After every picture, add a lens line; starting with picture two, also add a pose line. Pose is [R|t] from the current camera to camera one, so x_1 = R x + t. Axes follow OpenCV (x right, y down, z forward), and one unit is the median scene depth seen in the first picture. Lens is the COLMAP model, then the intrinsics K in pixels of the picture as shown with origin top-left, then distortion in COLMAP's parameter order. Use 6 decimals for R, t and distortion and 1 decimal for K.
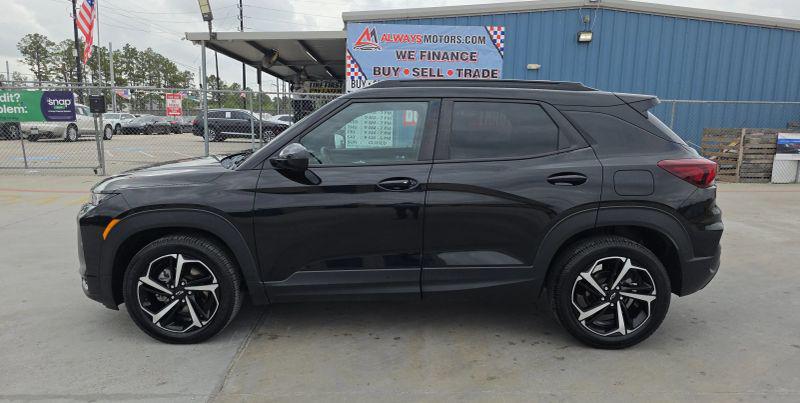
lens RADIAL K [[526.2, 0, 405.5], [0, 526.2, 210.7], [0, 0, 1]] dist [0.052597, -0.001618]
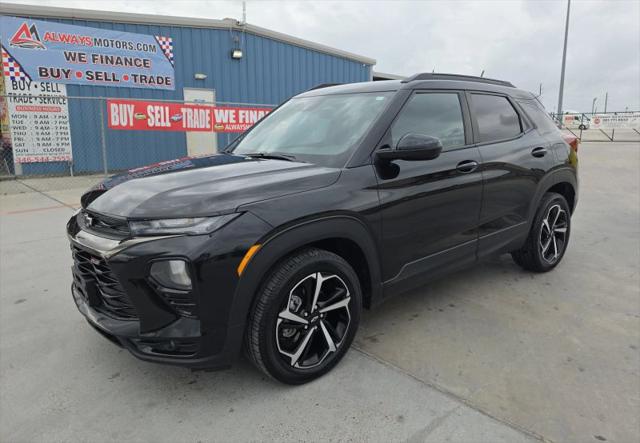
lens RADIAL K [[440.0, 0, 318.1], [0, 440.0, 206.9], [0, 0, 1]] dist [0.053732, -0.041733]
pose [[0.774861, -0.137927, 0.616900, -0.197299], [0.131524, 0.989725, 0.056082, -0.013939], [-0.618297, 0.037681, 0.785041, 0.106426]]
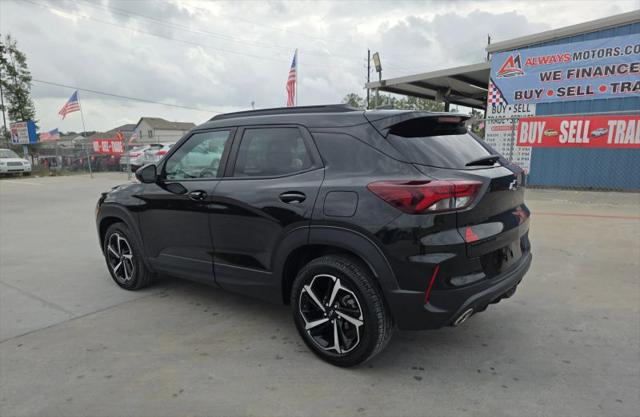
lens RADIAL K [[431.4, 0, 328.6], [0, 431.4, 235.1], [0, 0, 1]] dist [0.062657, -0.047195]
pose [[0.784858, 0.094819, -0.612378, 0.211051], [-0.075348, 0.995494, 0.057571, -0.008995], [0.615077, 0.000956, 0.788466, 0.080385]]
